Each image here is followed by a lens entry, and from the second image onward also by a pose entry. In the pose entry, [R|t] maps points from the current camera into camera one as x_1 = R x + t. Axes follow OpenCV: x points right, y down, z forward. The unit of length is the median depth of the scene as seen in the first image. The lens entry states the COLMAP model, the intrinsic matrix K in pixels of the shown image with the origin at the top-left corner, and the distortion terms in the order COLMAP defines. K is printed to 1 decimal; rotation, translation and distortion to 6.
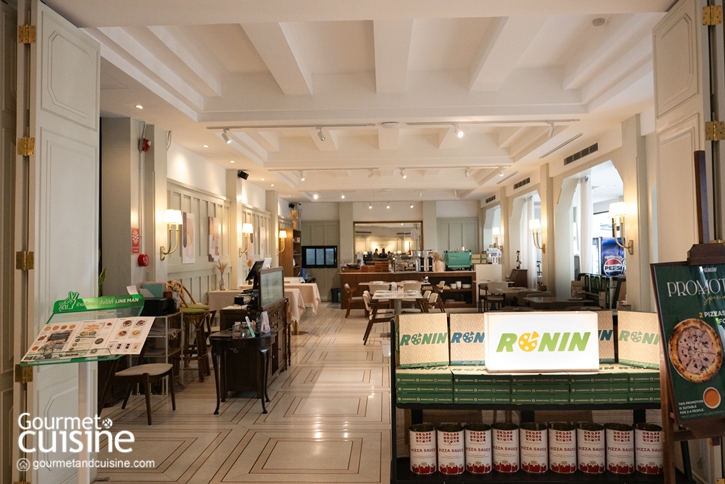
lens RADIAL K [[595.8, 0, 363.8], [0, 595.8, 242.1], [0, 0, 1]] dist [0.008713, 0.002946]
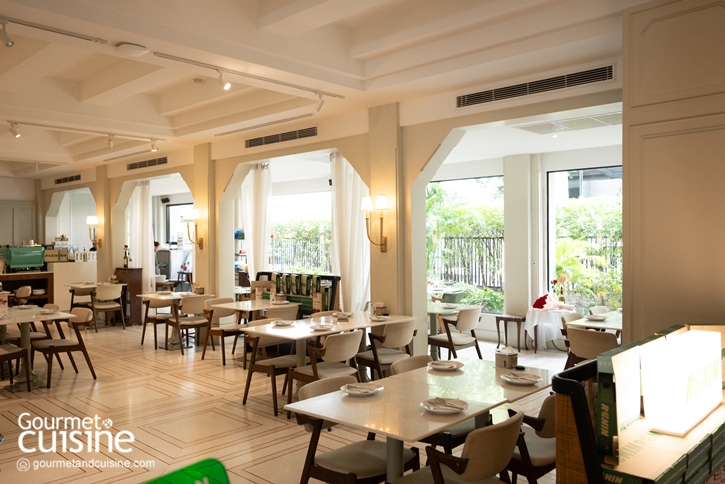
lens RADIAL K [[595.8, 0, 362.5], [0, 595.8, 239.1], [0, 0, 1]] dist [0.008713, 0.002946]
pose [[0.660583, 0.005016, 0.750736, -0.142216], [-0.012650, 0.999910, 0.004450, -0.001886], [-0.750647, -0.012436, 0.660587, 0.216536]]
